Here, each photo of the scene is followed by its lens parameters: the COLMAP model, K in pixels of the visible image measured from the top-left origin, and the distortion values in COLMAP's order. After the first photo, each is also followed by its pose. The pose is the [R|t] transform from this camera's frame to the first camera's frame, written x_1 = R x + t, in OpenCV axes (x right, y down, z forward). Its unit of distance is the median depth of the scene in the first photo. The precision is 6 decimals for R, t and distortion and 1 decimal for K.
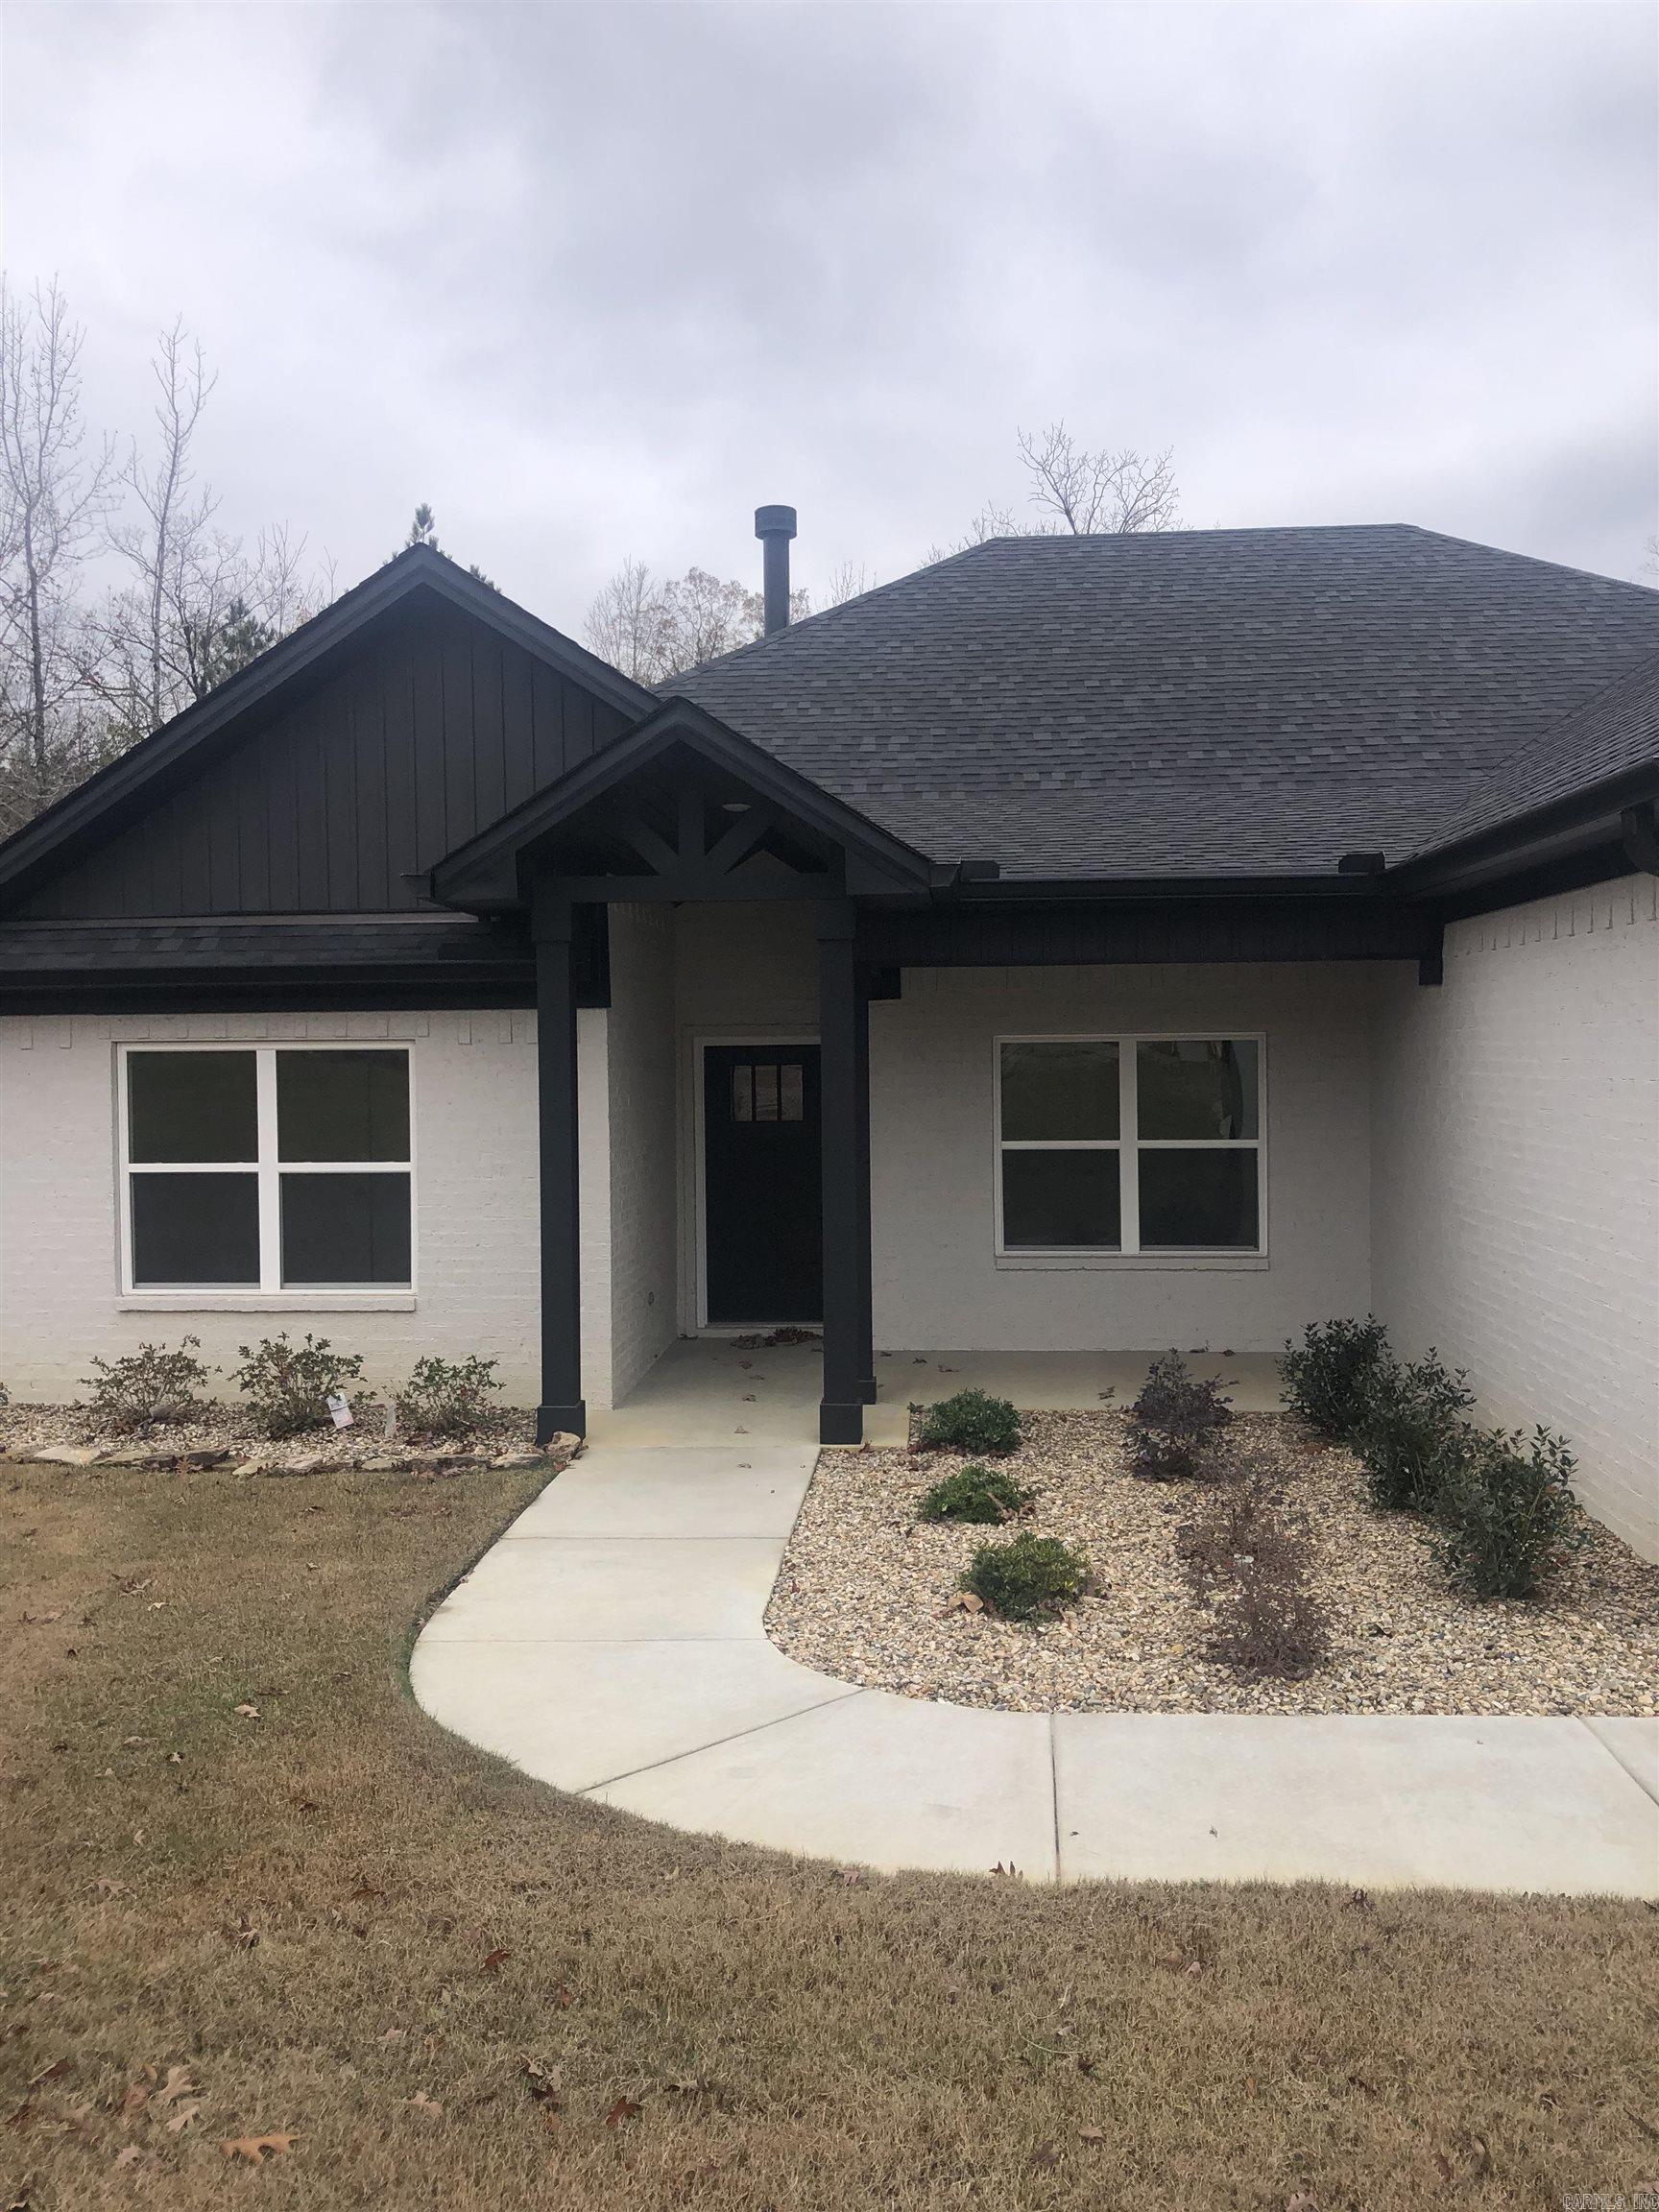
lens RADIAL K [[1826.0, 0, 840.3], [0, 1826.0, 1091.8], [0, 0, 1]] dist [0.055436, 0.002233]
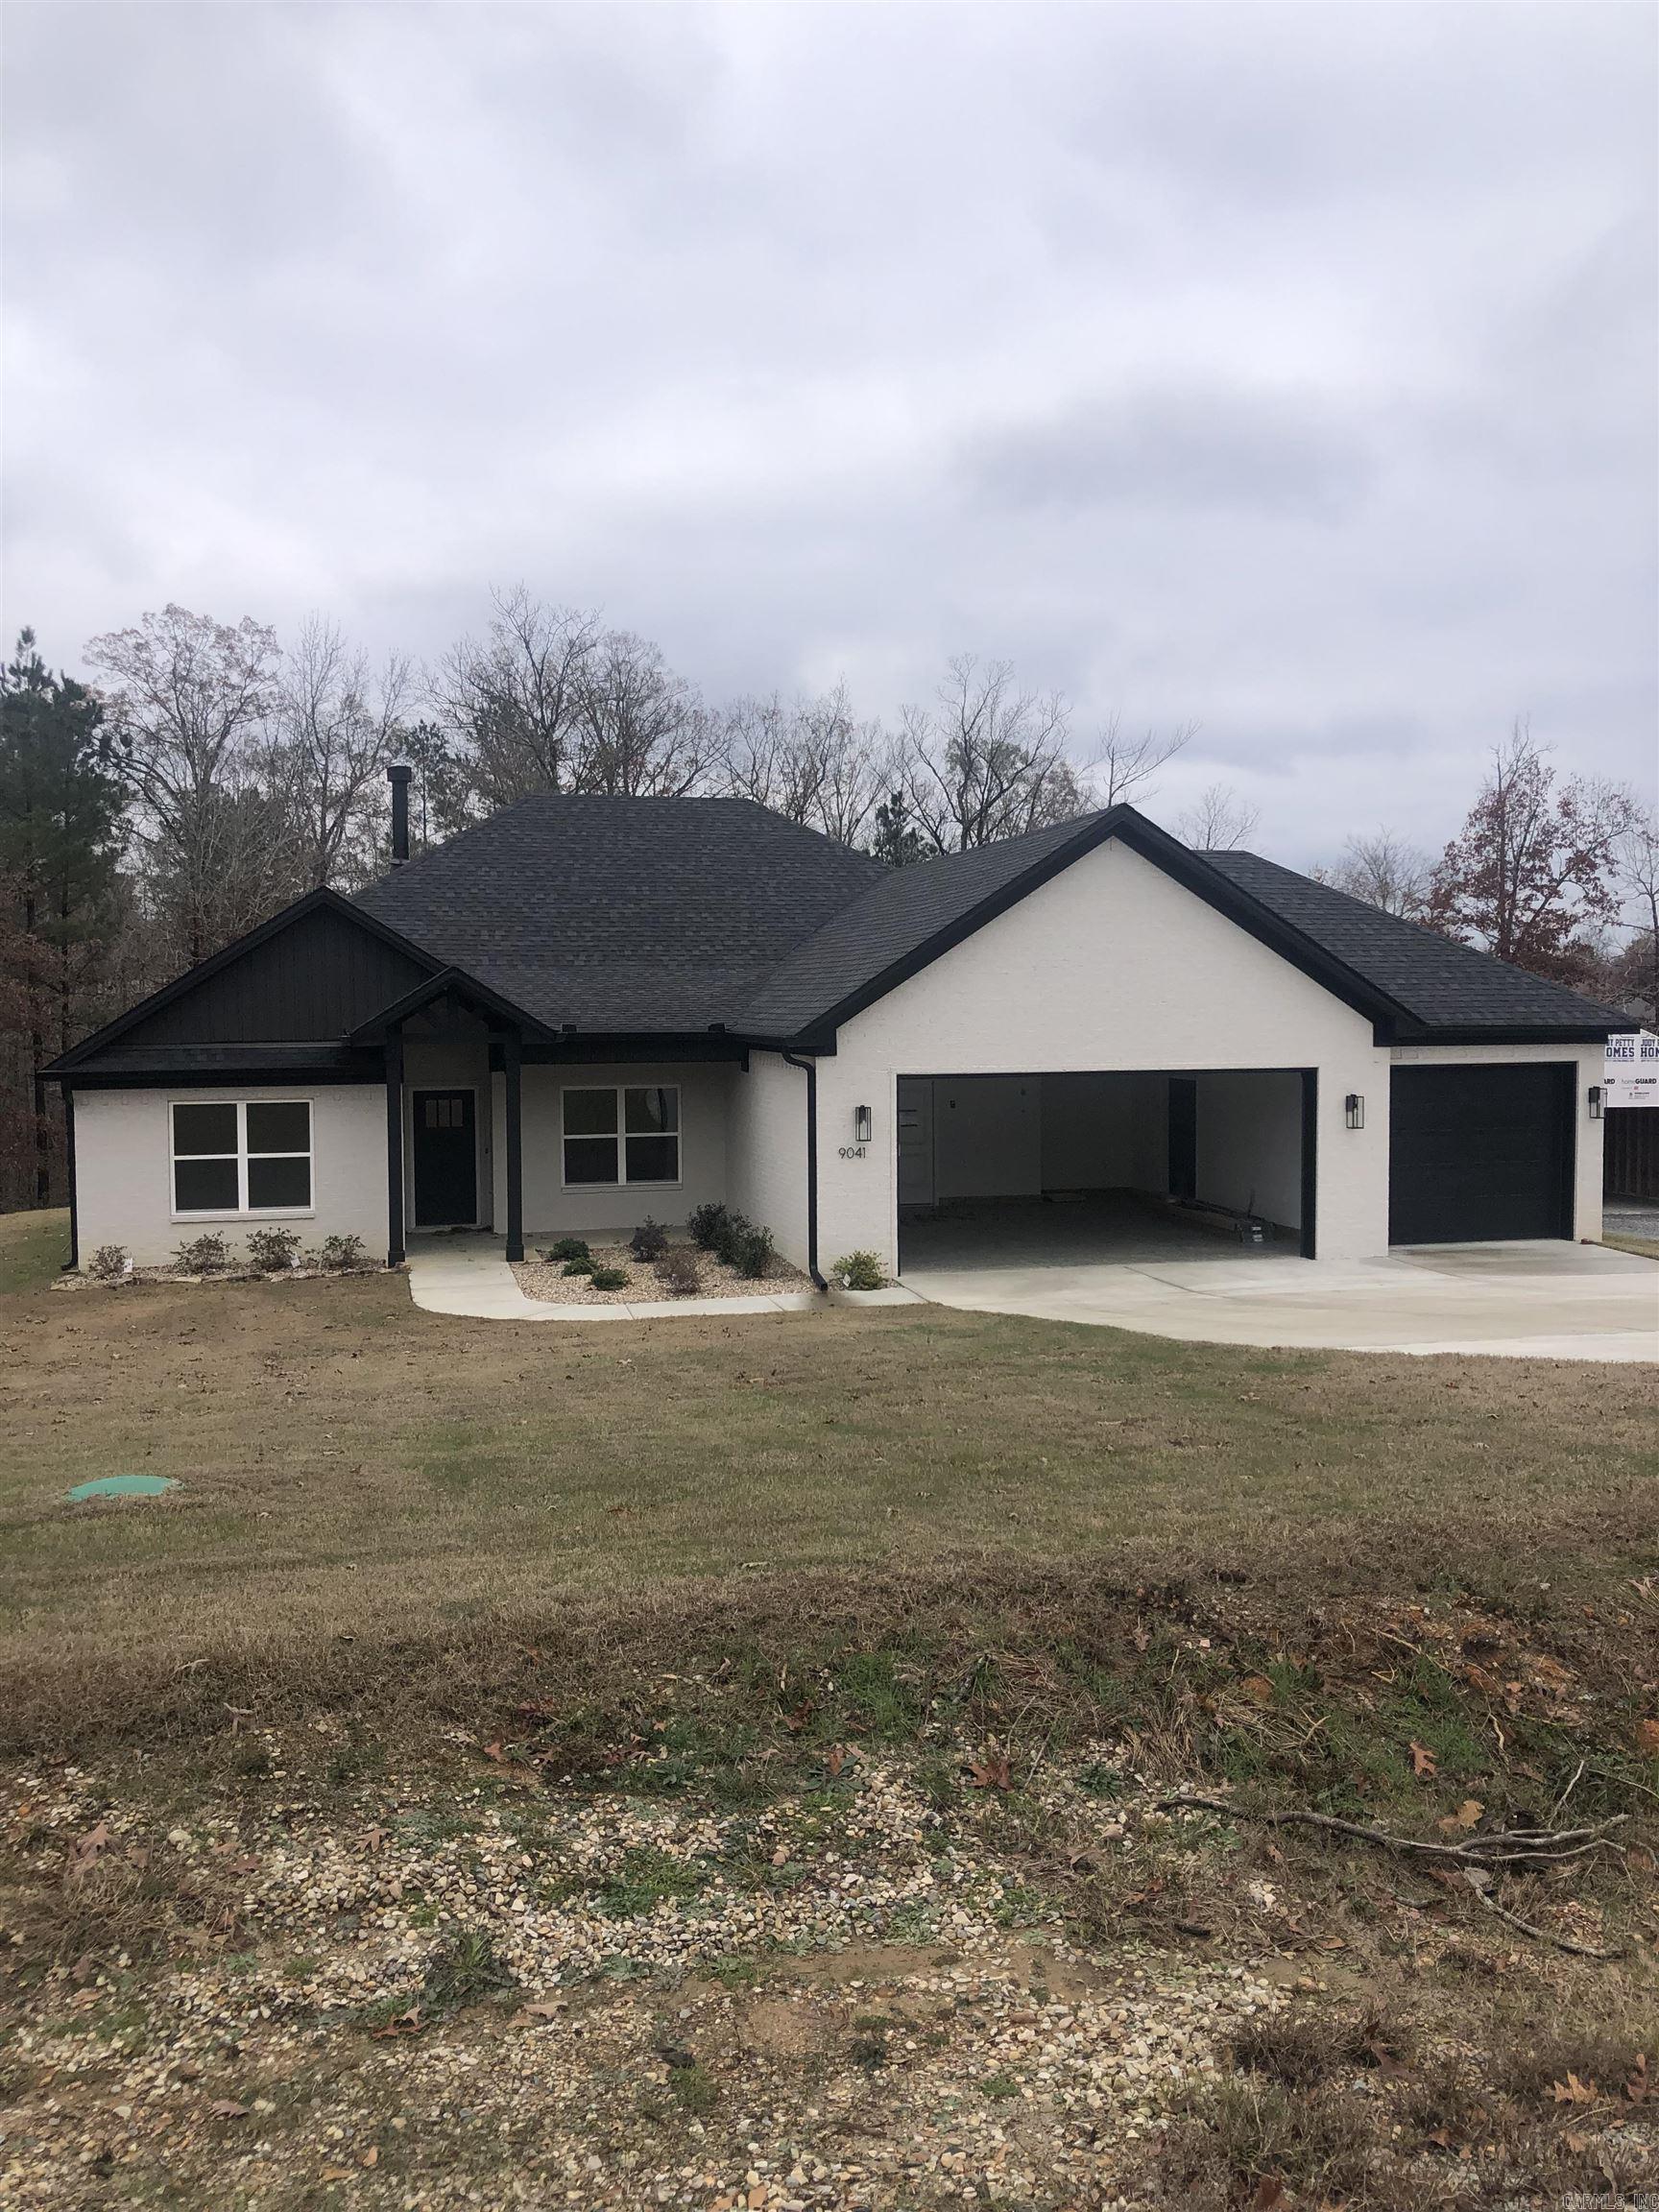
lens RADIAL K [[1826.0, 0, 840.3], [0, 1826.0, 1091.8], [0, 0, 1]] dist [0.055436, 0.002233]
pose [[0.949775, -0.013469, 0.312644, -0.315959], [0.006114, 0.999681, 0.024495, -0.086255], [-0.312874, -0.021353, 0.949555, -1.328236]]
